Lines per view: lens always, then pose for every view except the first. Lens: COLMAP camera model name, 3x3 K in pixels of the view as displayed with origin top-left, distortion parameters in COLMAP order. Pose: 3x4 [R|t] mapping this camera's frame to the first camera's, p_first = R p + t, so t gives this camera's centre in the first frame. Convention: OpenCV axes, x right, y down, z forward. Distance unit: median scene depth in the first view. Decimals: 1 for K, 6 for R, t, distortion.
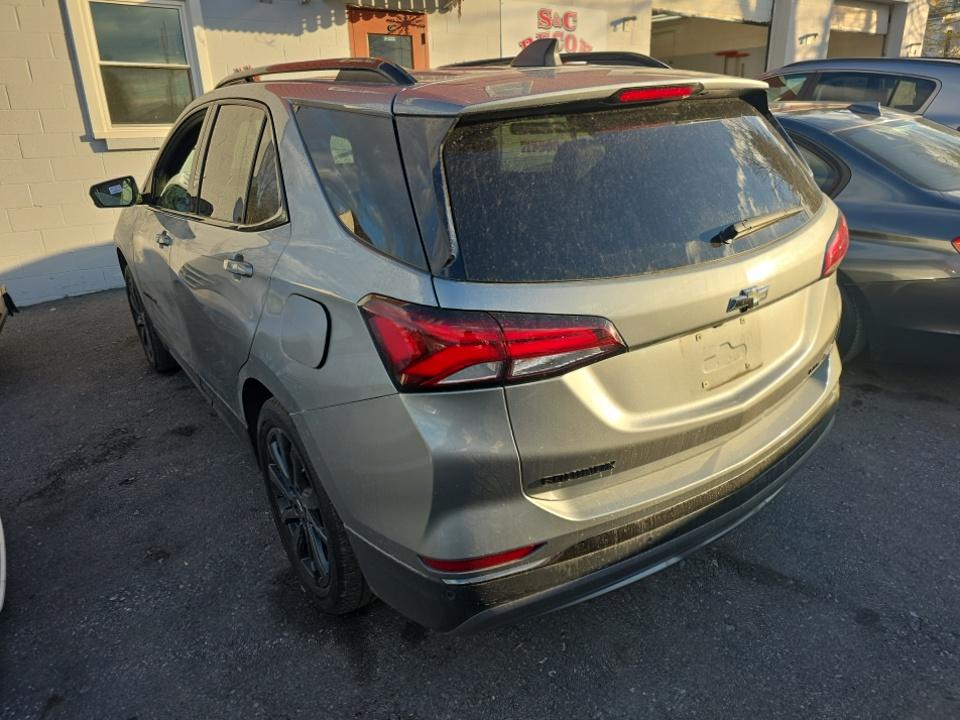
lens RADIAL K [[720.9, 0, 530.9], [0, 720.9, 358.6], [0, 0, 1]] dist [0.064548, -0.073384]
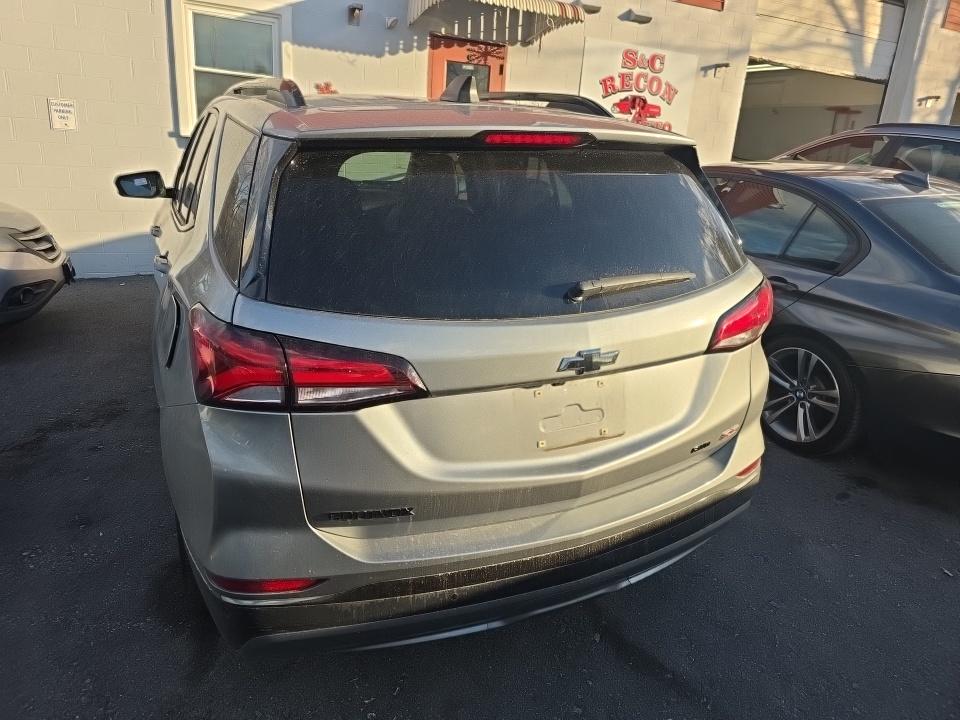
lens RADIAL K [[720.9, 0, 530.9], [0, 720.9, 358.6], [0, 0, 1]] dist [0.064548, -0.073384]
pose [[0.974770, 0.143544, -0.170934, 0.226099], [-0.150251, 0.988282, -0.026902, -0.028942], [0.165069, 0.051906, 0.984915, 0.037703]]
